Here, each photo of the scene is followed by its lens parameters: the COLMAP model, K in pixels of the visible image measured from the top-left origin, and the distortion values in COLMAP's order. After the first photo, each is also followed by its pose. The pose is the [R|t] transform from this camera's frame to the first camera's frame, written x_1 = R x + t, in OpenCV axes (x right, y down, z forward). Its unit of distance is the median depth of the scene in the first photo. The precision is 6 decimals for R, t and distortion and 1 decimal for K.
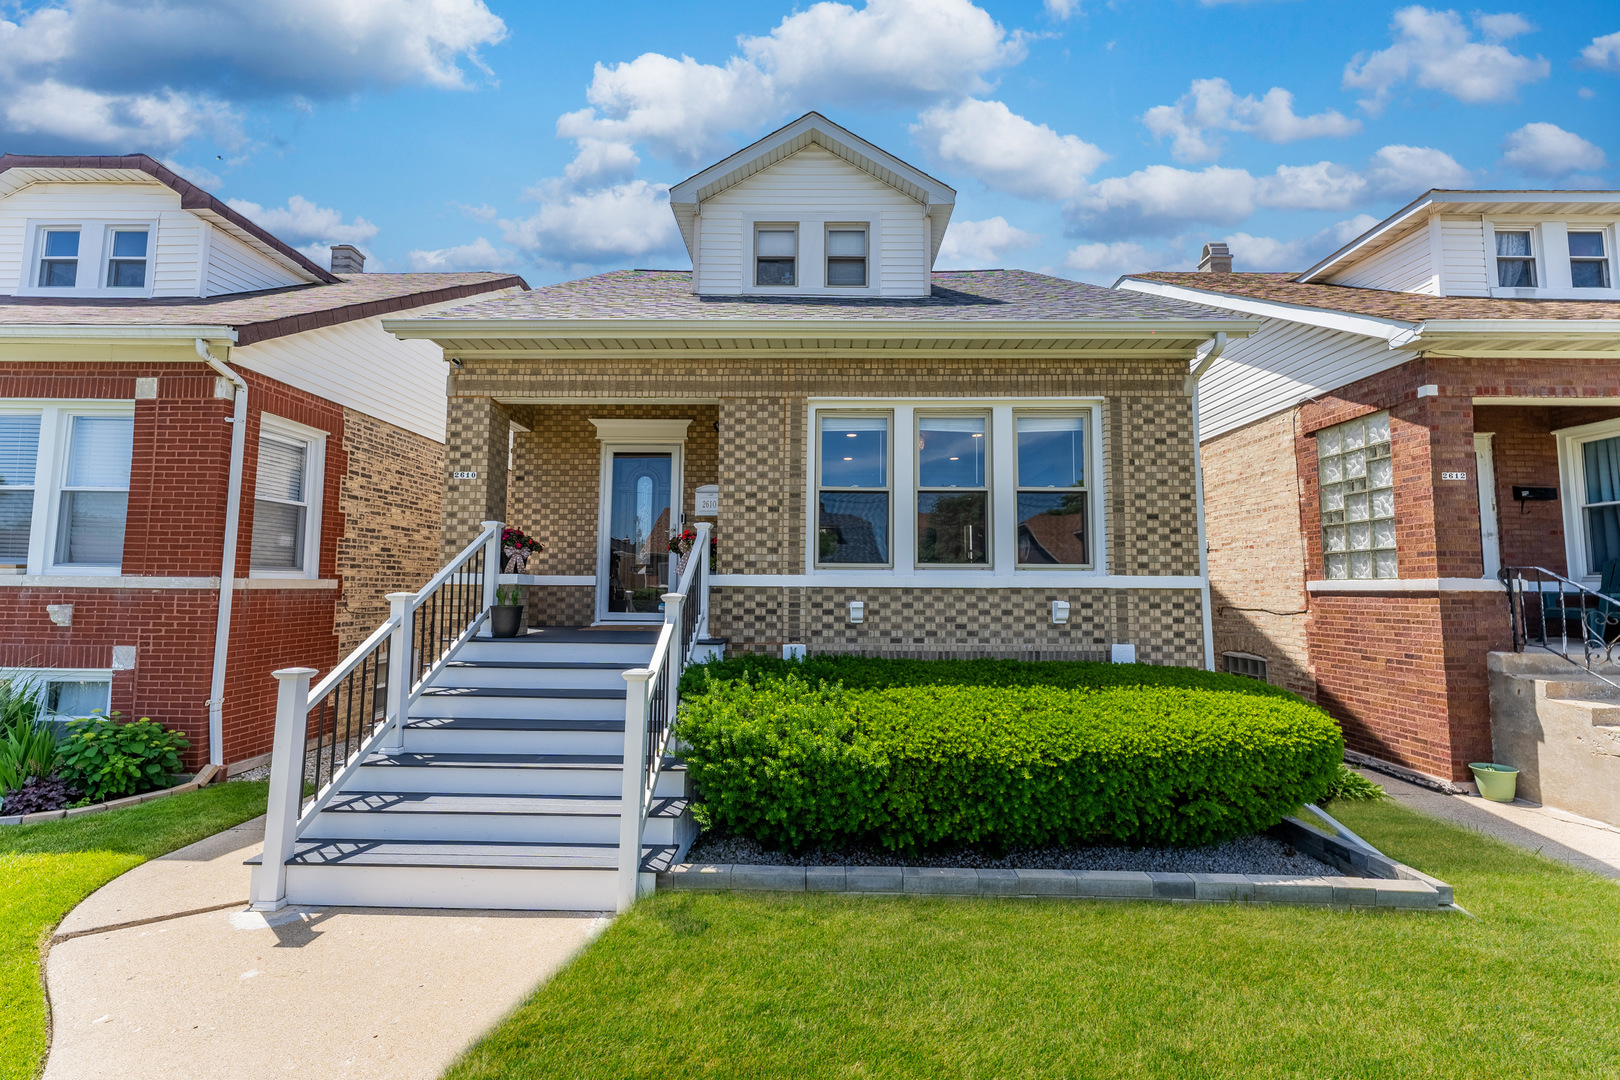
lens RADIAL K [[655.3, 0, 809.3], [0, 655.3, 545.7], [0, 0, 1]] dist [0.000698, 0.000210]
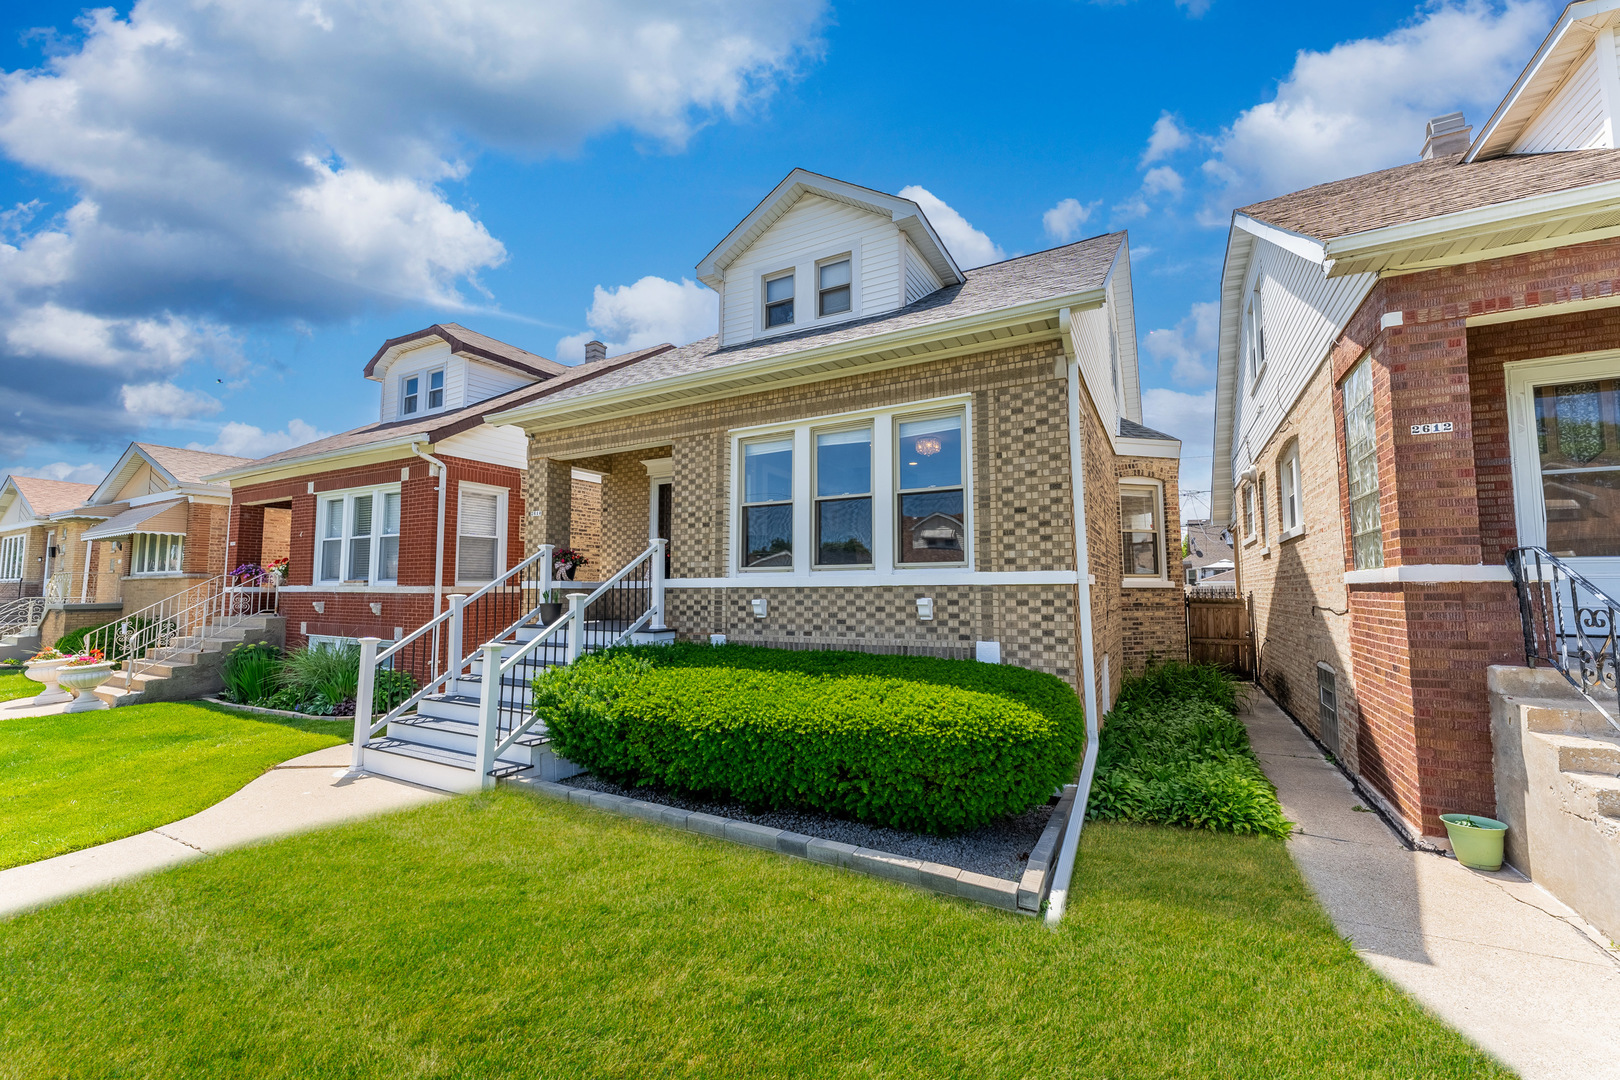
lens RADIAL K [[655.3, 0, 806.8], [0, 655.3, 547.5], [0, 0, 1]] dist [0.000698, 0.000210]
pose [[0.880863, -0.041376, -0.471559, 0.692247], [0.041449, 0.999088, -0.010237, 0.007414], [0.471553, -0.010528, 0.881775, 0.002623]]
